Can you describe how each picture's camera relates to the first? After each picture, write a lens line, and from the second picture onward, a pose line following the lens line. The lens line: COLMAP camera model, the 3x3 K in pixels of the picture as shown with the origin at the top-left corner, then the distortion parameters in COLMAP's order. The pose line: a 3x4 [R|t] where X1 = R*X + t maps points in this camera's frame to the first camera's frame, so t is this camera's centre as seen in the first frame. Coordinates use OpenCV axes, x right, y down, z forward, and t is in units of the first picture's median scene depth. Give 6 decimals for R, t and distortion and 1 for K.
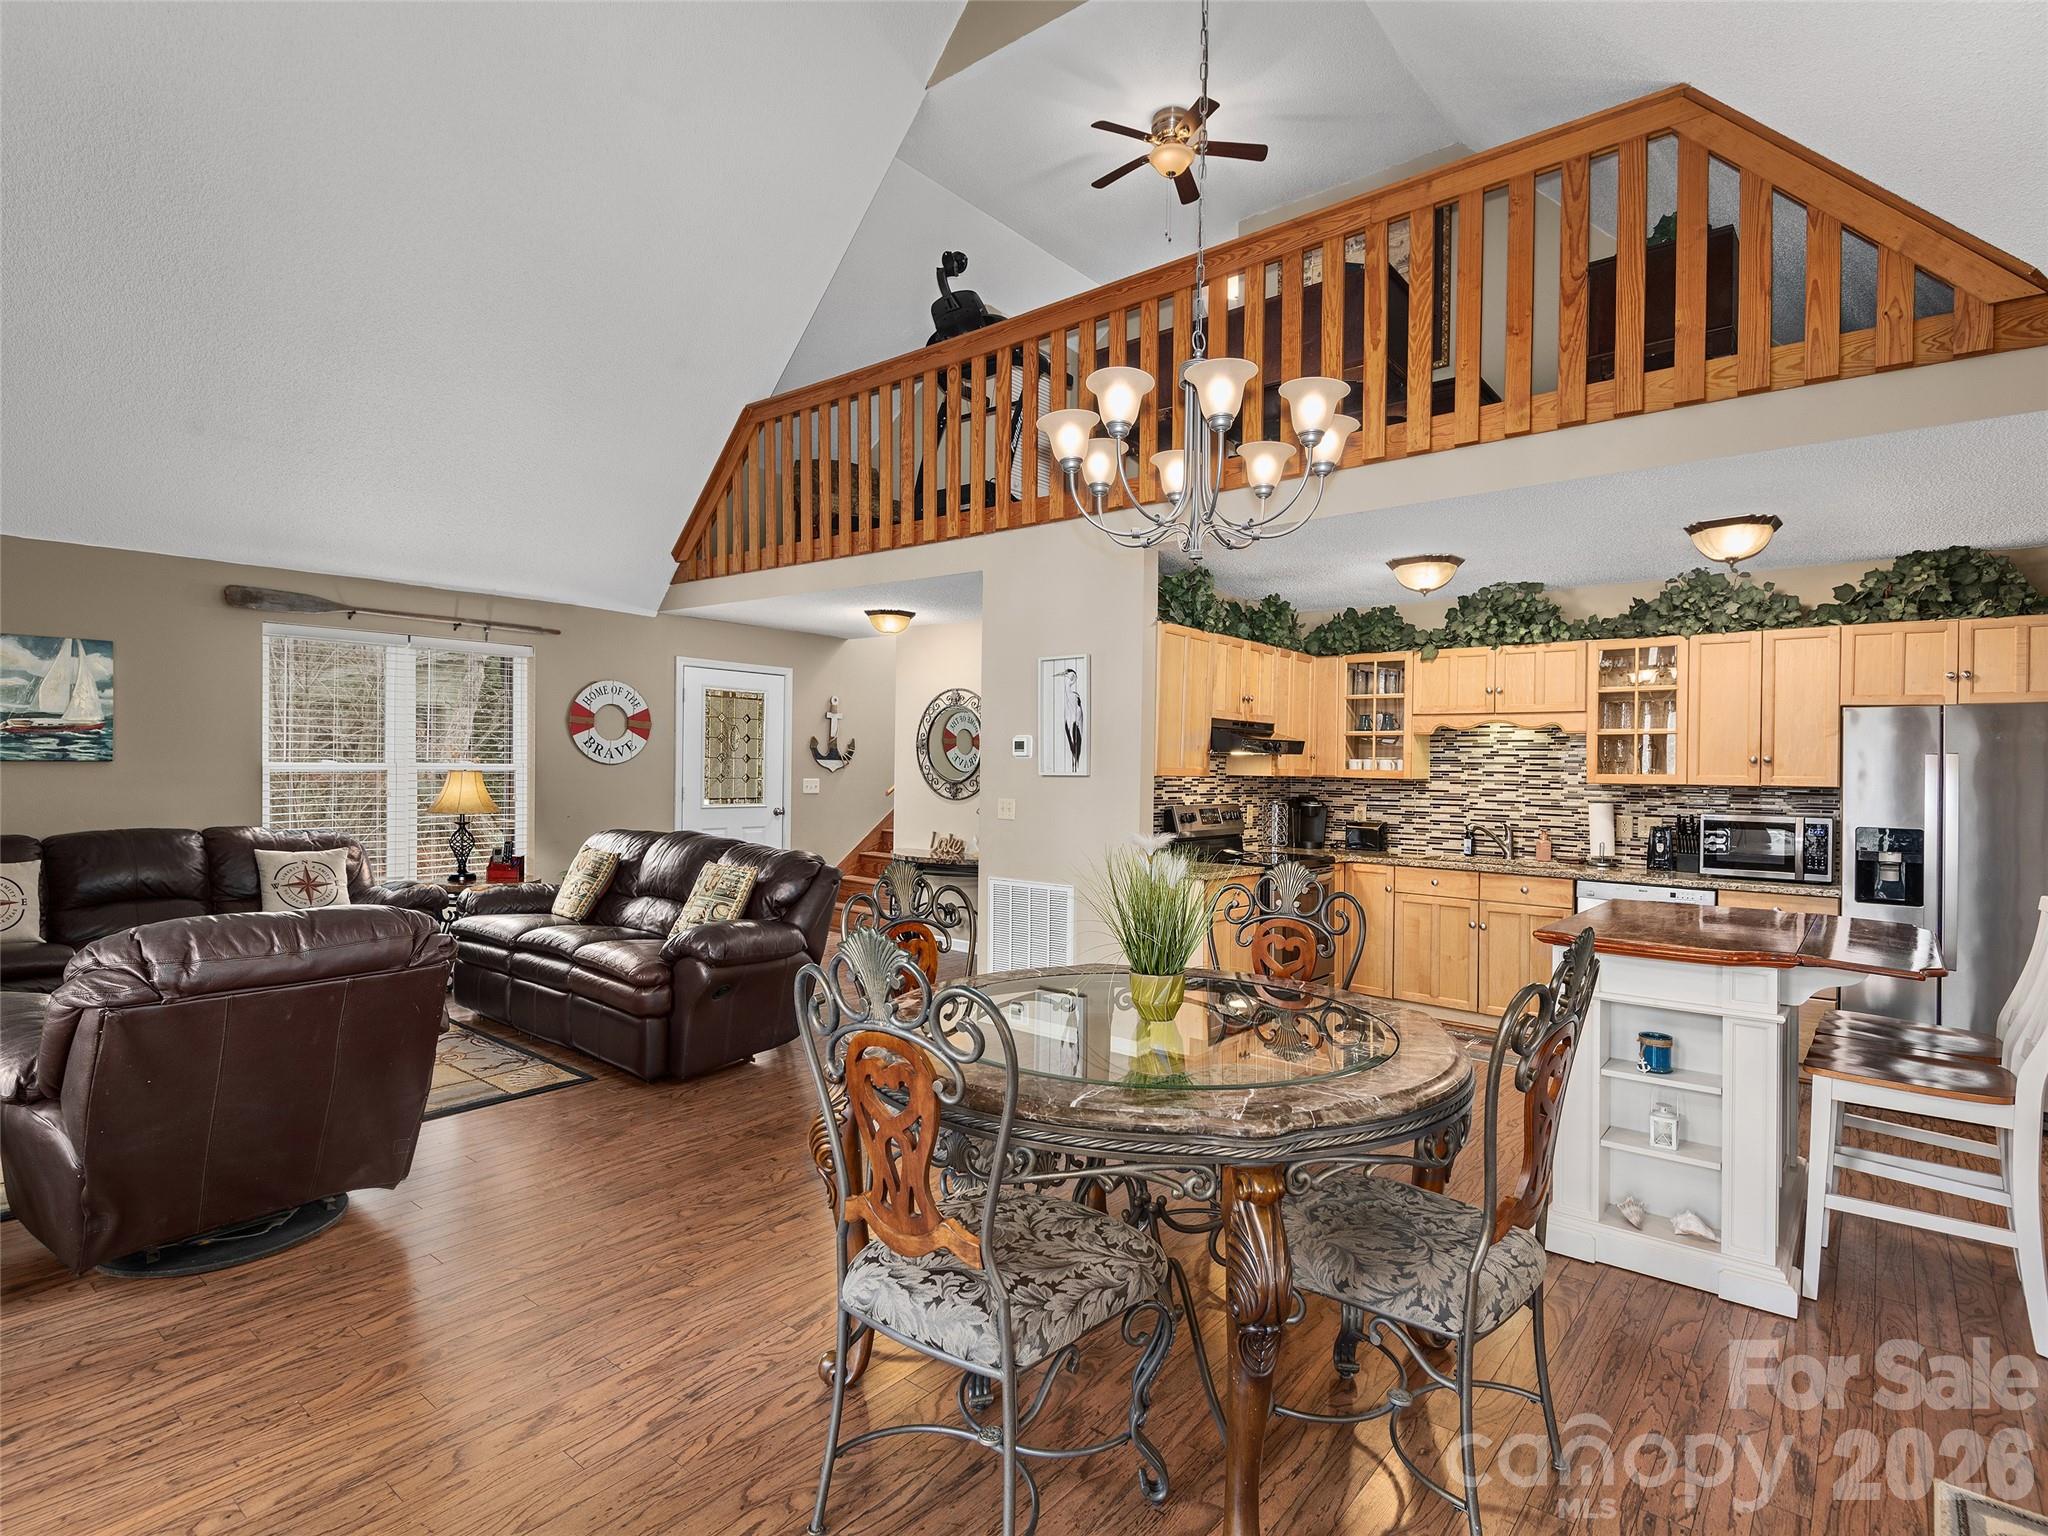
lens RADIAL K [[1049.9, 0, 1016.1], [0, 1049.9, 759.9], [0, 0, 1]] dist [-0.000241, -0.001258]
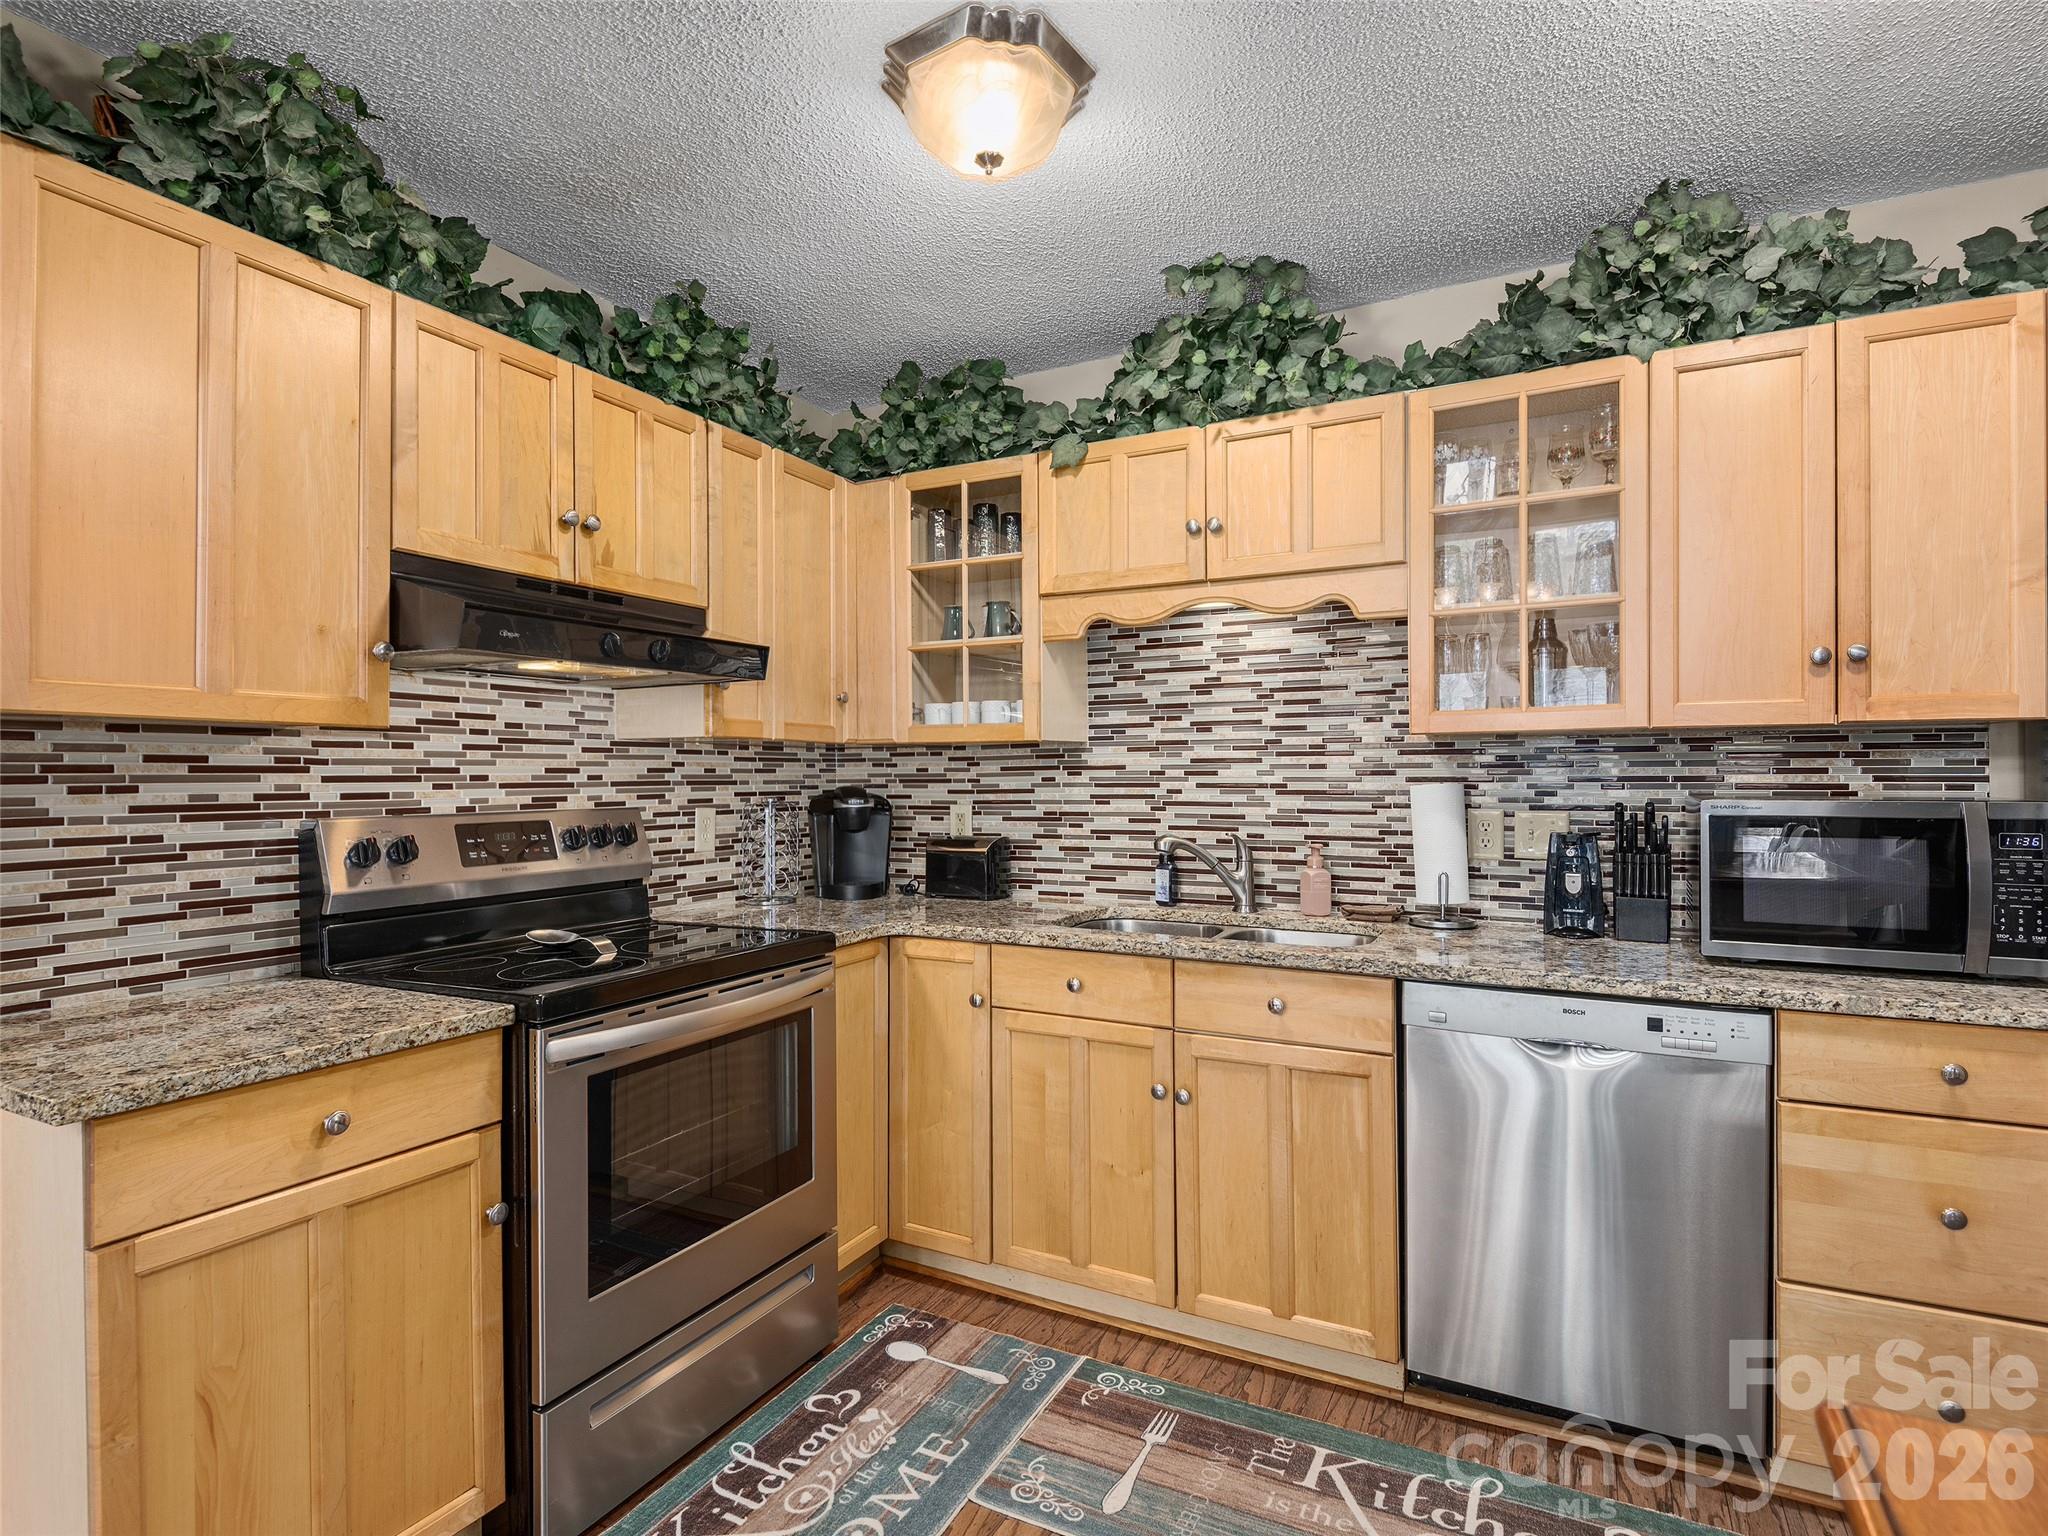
lens RADIAL K [[1048.7, 0, 1033.3], [0, 1048.7, 770.1], [0, 0, 1]] dist [0.001806, -0.000169]
pose [[0.975842, -0.020179, 0.217542, 0.285333], [0.019077, 0.999792, 0.007164, 0.028515], [-0.217642, -0.002841, 0.976025, 0.582861]]
